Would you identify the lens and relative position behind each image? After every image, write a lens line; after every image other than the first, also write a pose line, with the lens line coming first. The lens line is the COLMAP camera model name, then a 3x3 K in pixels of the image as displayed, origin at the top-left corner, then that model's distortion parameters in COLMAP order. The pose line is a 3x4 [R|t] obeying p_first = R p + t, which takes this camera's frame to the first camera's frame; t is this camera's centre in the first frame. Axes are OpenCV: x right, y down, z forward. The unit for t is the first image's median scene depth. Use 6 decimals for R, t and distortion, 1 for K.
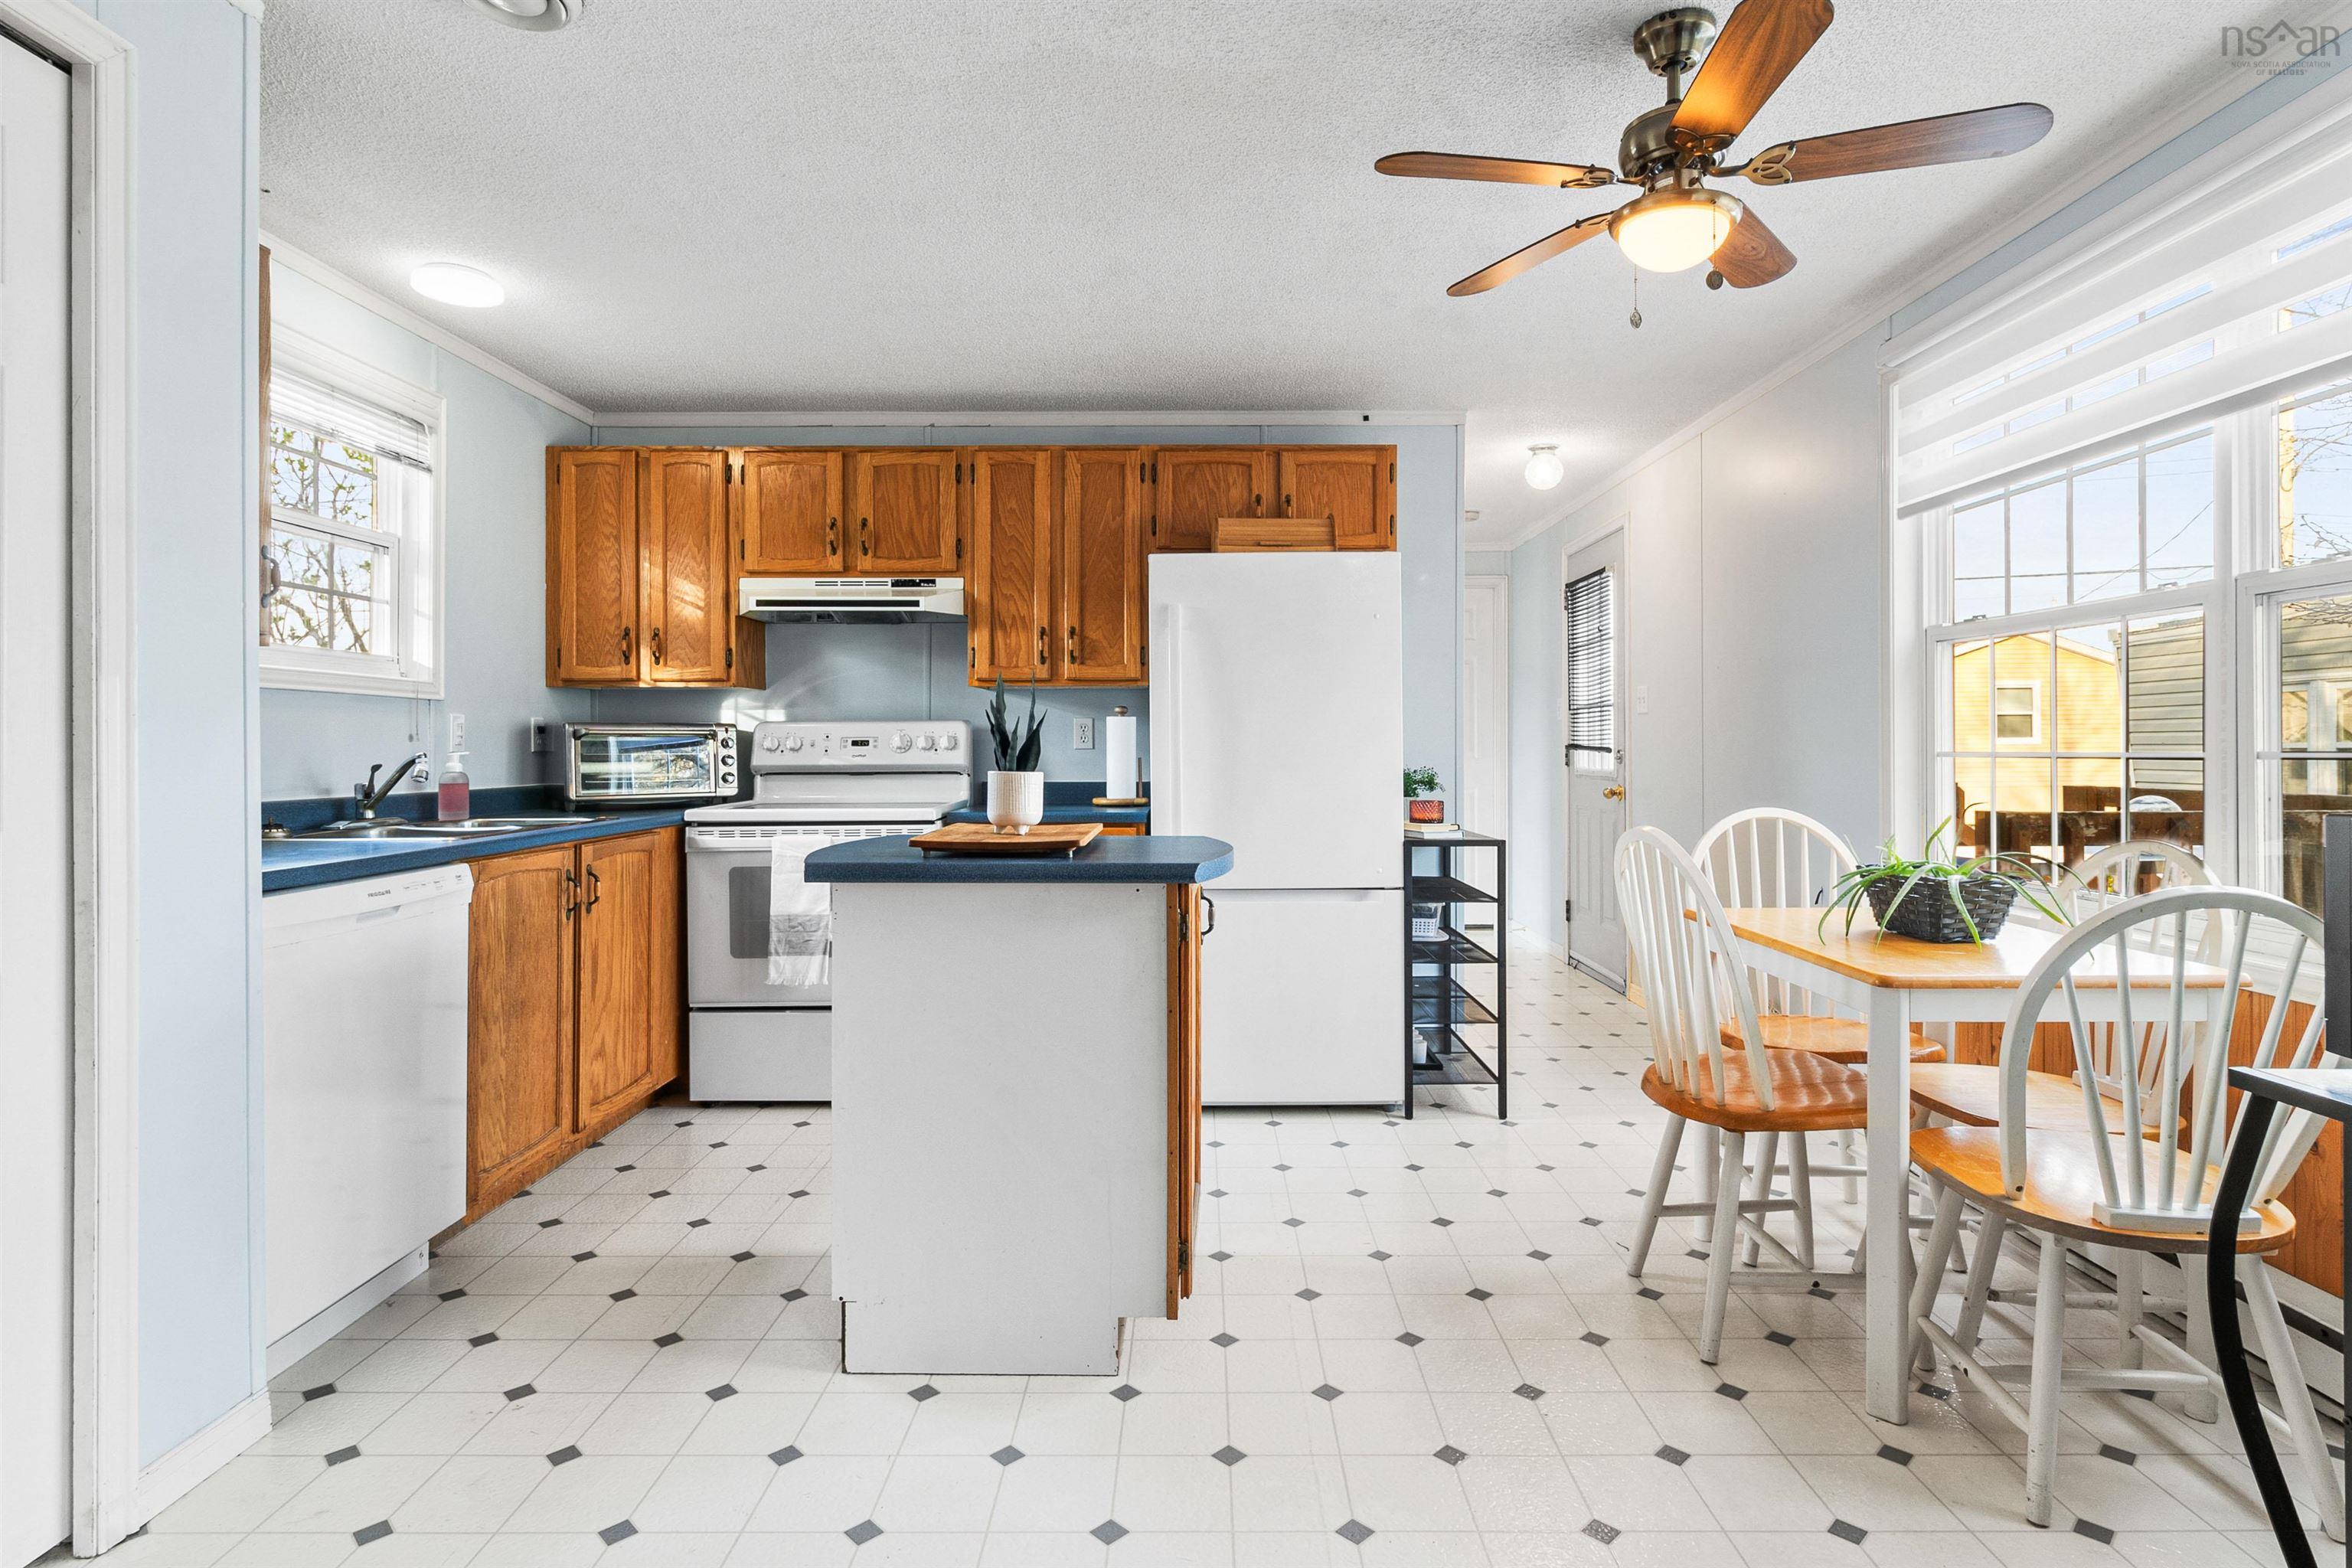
lens RADIAL K [[1199.0, 0, 1190.8], [0, 1199.0, 746.8], [0, 0, 1]] dist [-0.000284, -0.000304]
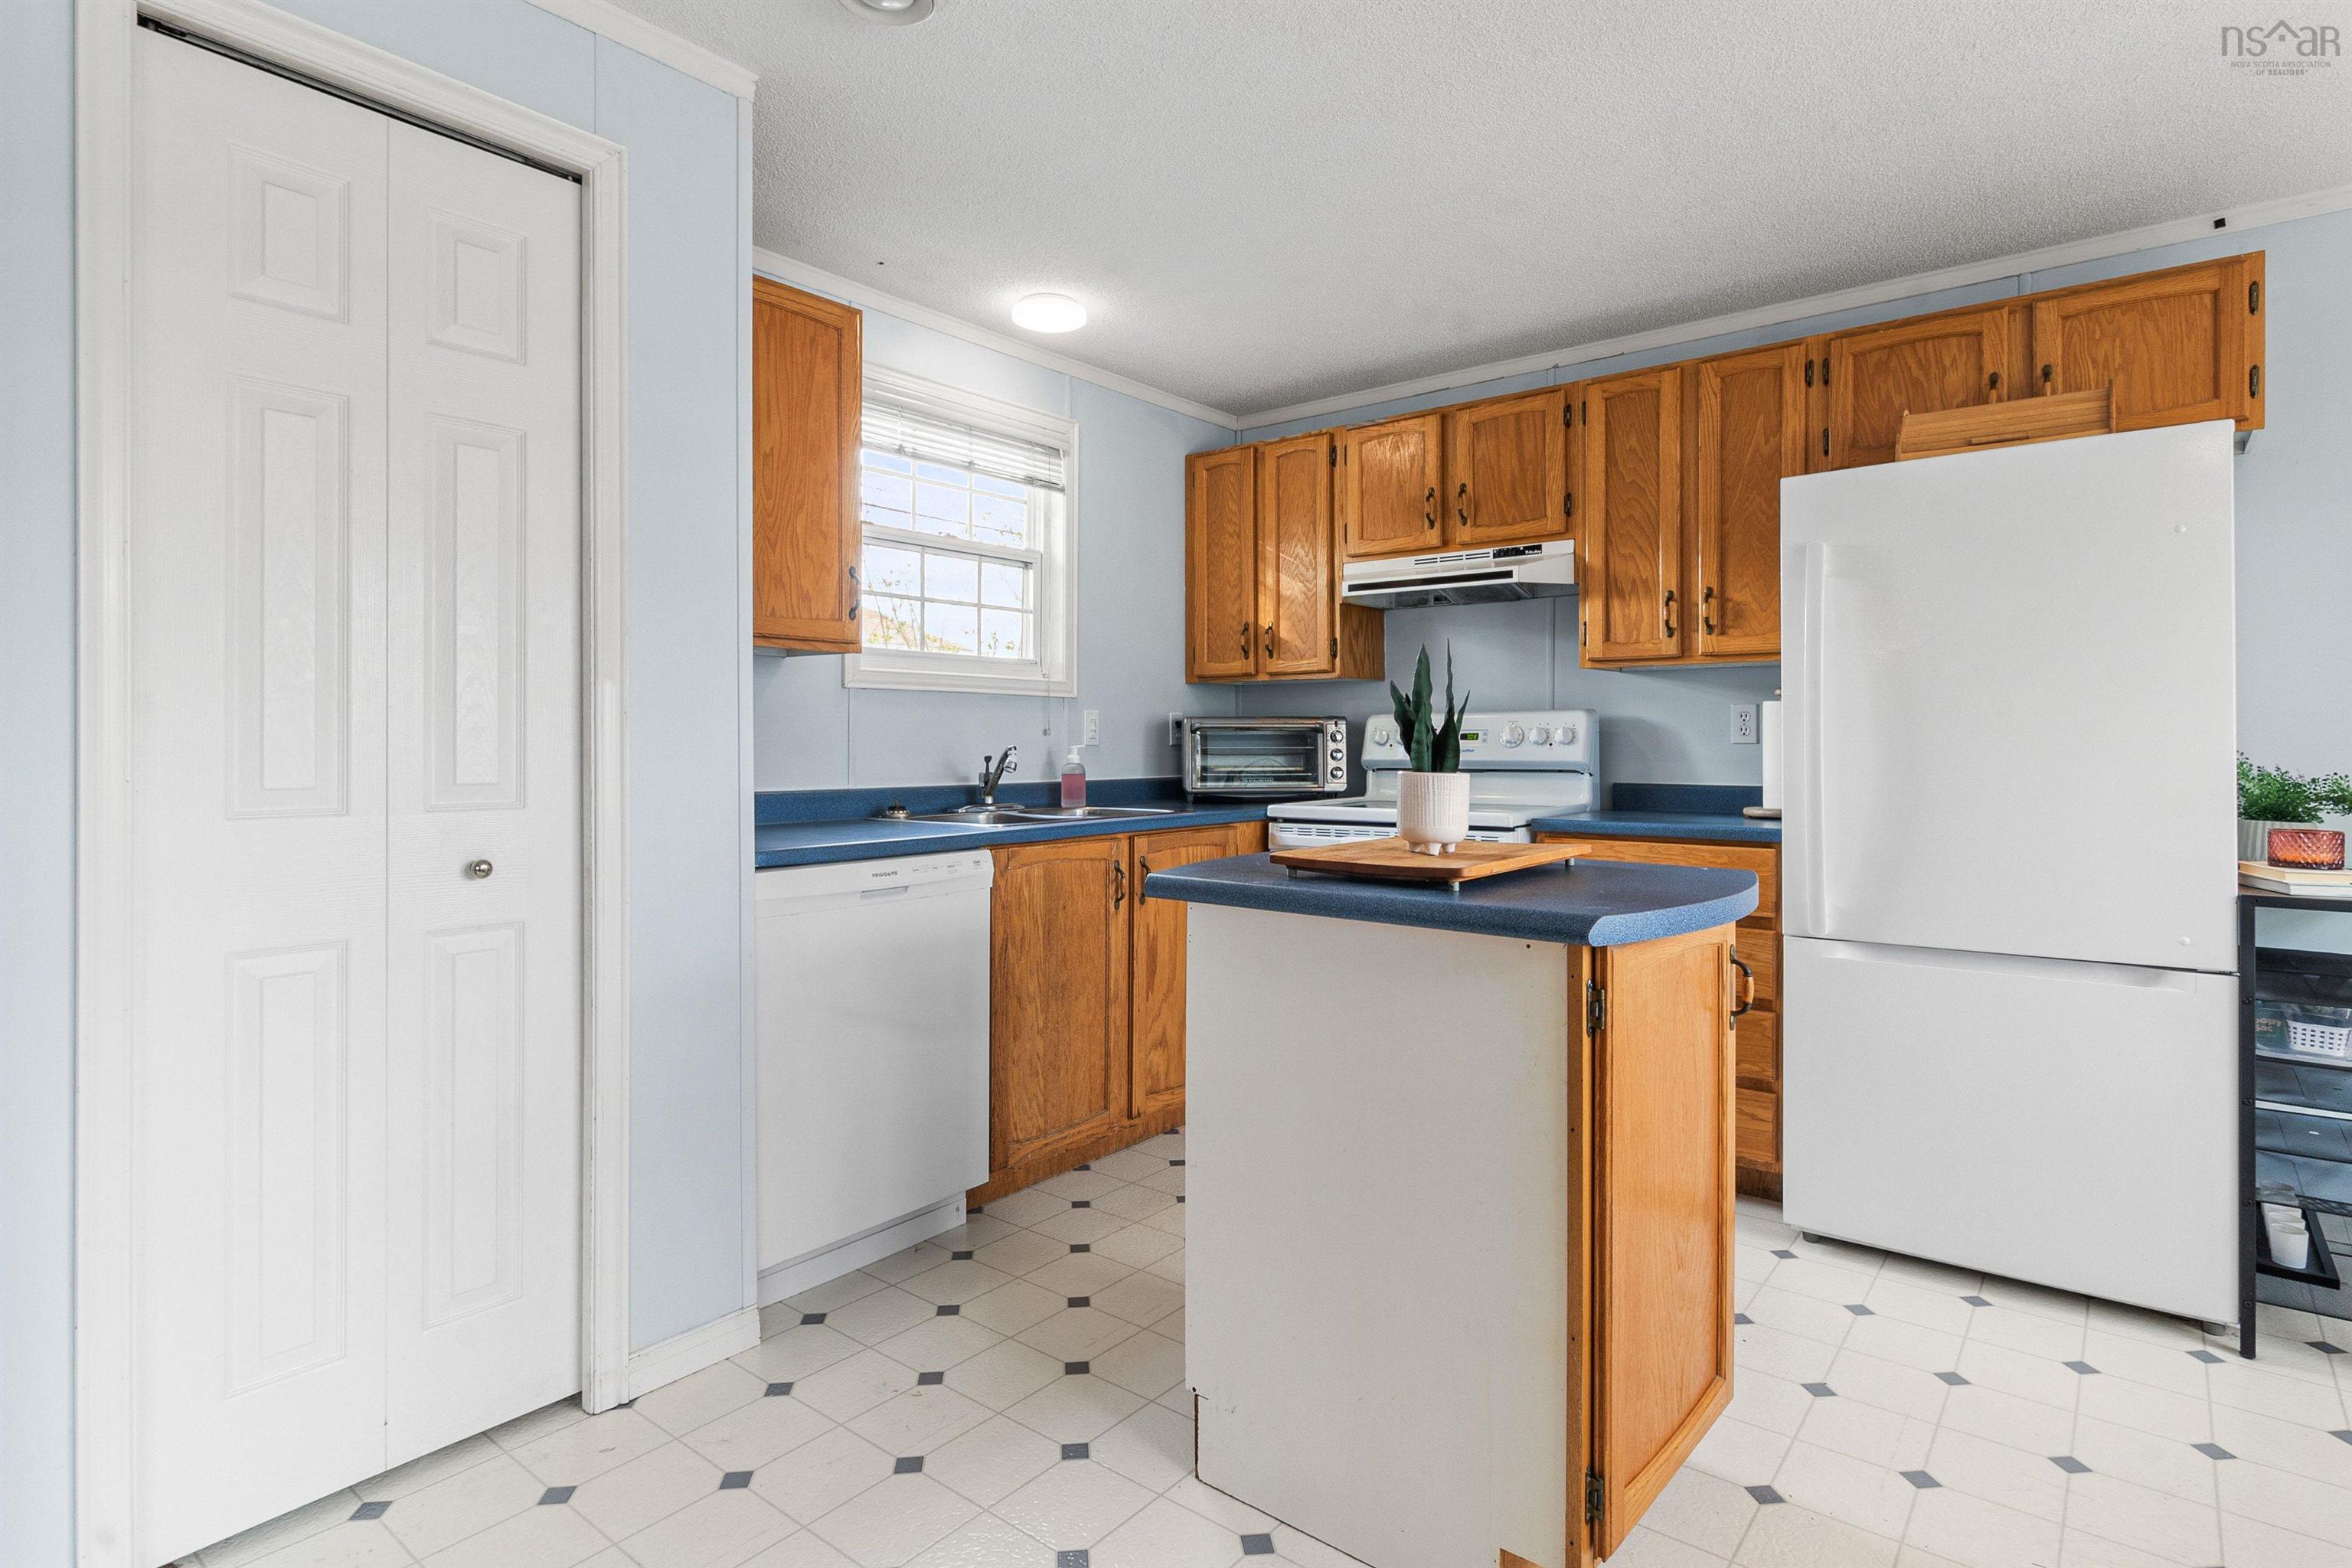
lens RADIAL K [[1199.0, 0, 1190.8], [0, 1199.0, 746.8], [0, 0, 1]] dist [-0.000284, -0.000304]
pose [[0.785139, 0.003483, -0.619310, 0.122290], [-0.000323, 0.999986, 0.005215, 0.000083], [0.619319, -0.003894, 0.785130, 0.177077]]
